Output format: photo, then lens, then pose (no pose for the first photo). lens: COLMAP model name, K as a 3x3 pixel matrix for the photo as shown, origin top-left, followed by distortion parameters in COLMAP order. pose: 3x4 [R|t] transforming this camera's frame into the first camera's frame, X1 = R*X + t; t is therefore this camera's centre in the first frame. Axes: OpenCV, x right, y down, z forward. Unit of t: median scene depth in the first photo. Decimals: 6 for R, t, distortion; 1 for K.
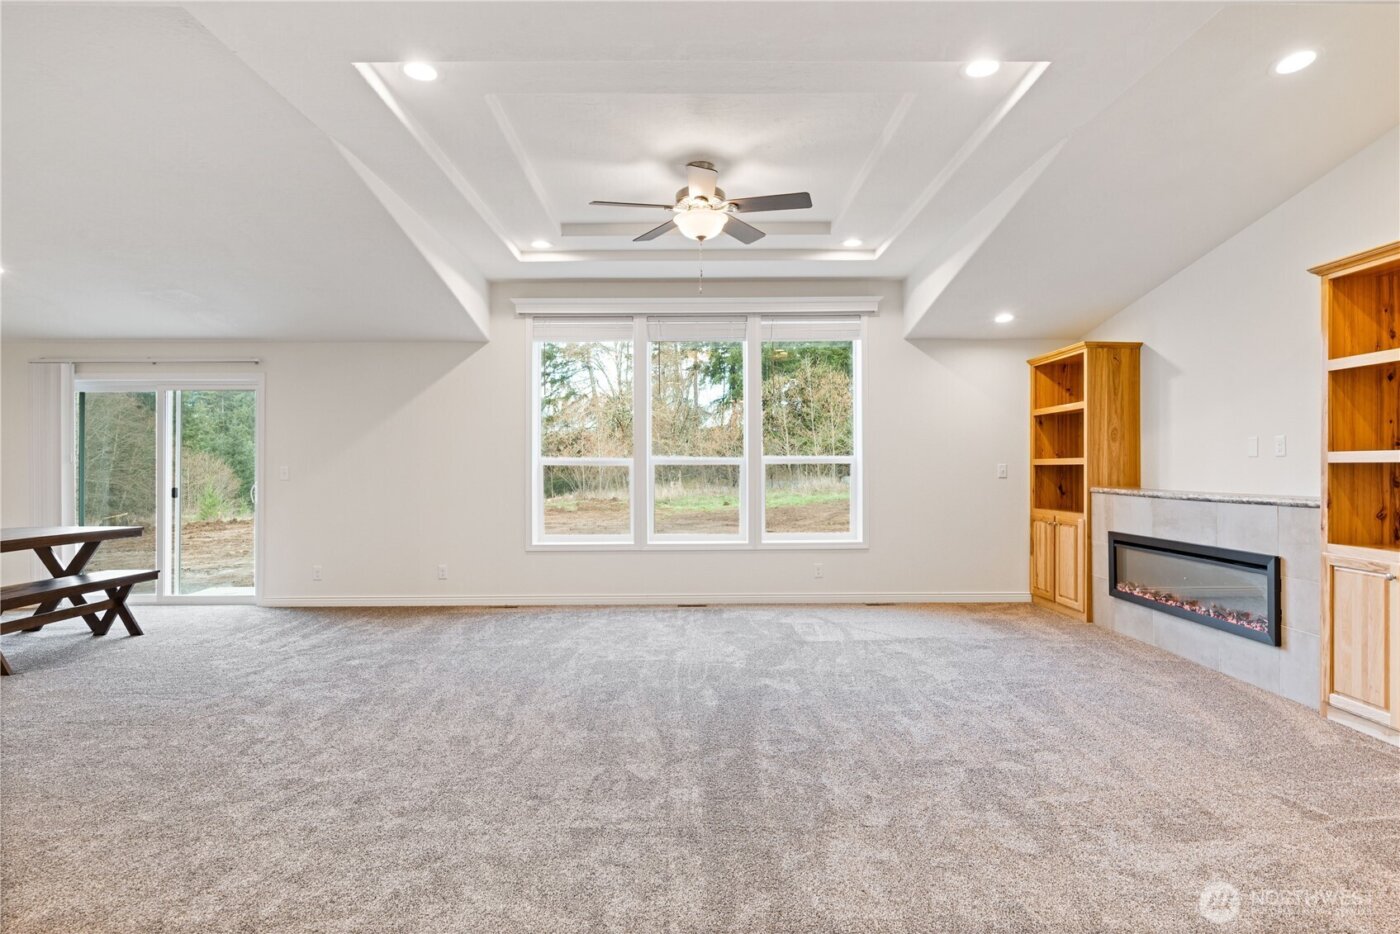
lens RADIAL K [[718.0, 0, 700.0], [0, 718.0, 467.0], [0, 0, 1]] dist [-0.002835, 0.000171]
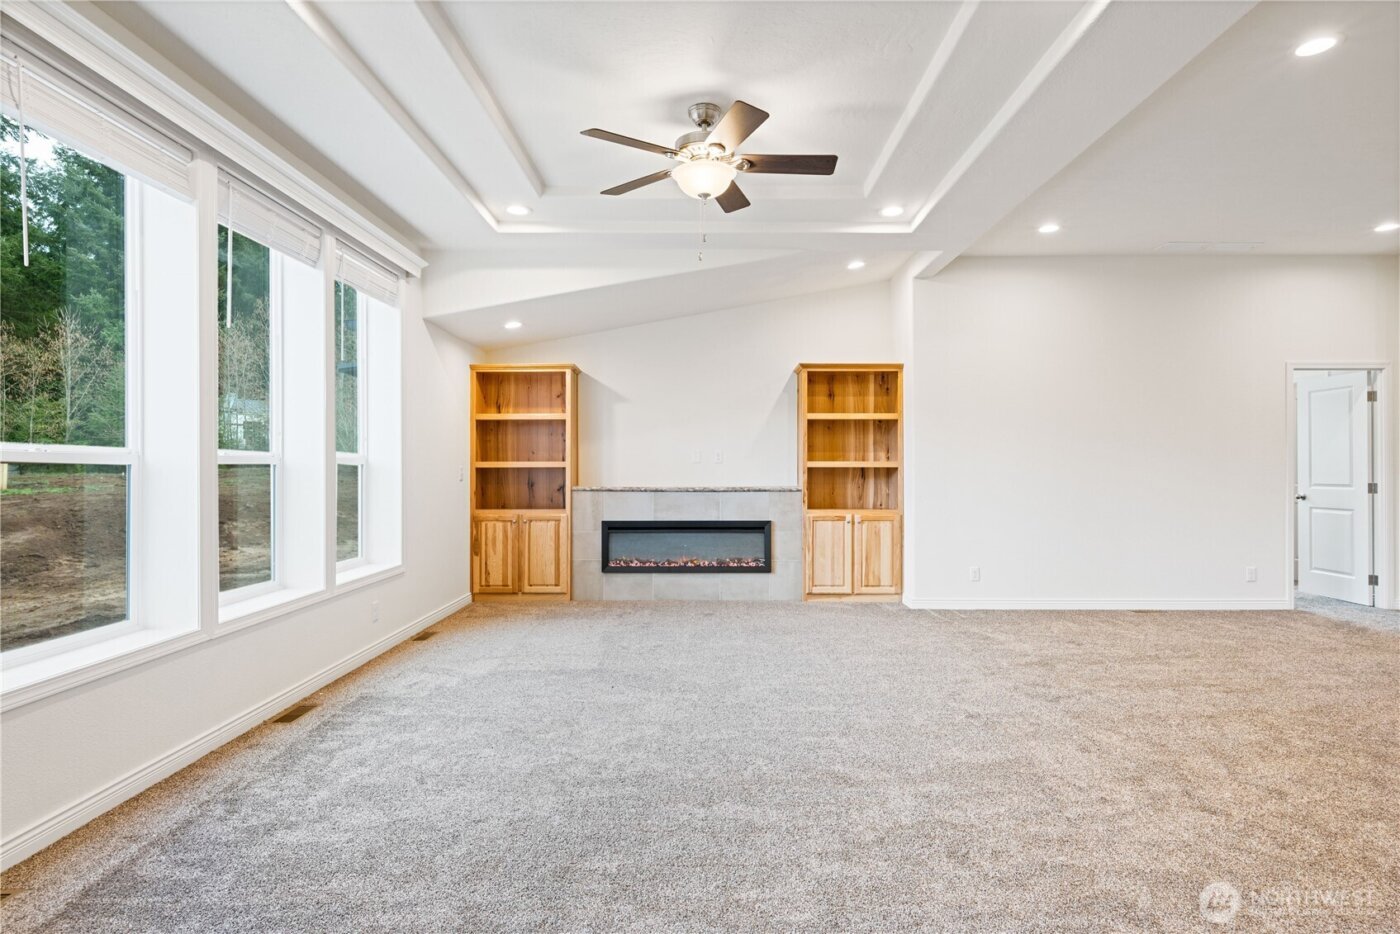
lens RADIAL K [[718.0, 0, 700.0], [0, 718.0, 467.0], [0, 0, 1]] dist [-0.002835, 0.000171]
pose [[0.041205, 0.004546, 0.999140, -0.752676], [0.000624, 0.999989, -0.004576, 0.001710], [-0.999151, 0.000812, 0.041202, 0.874029]]
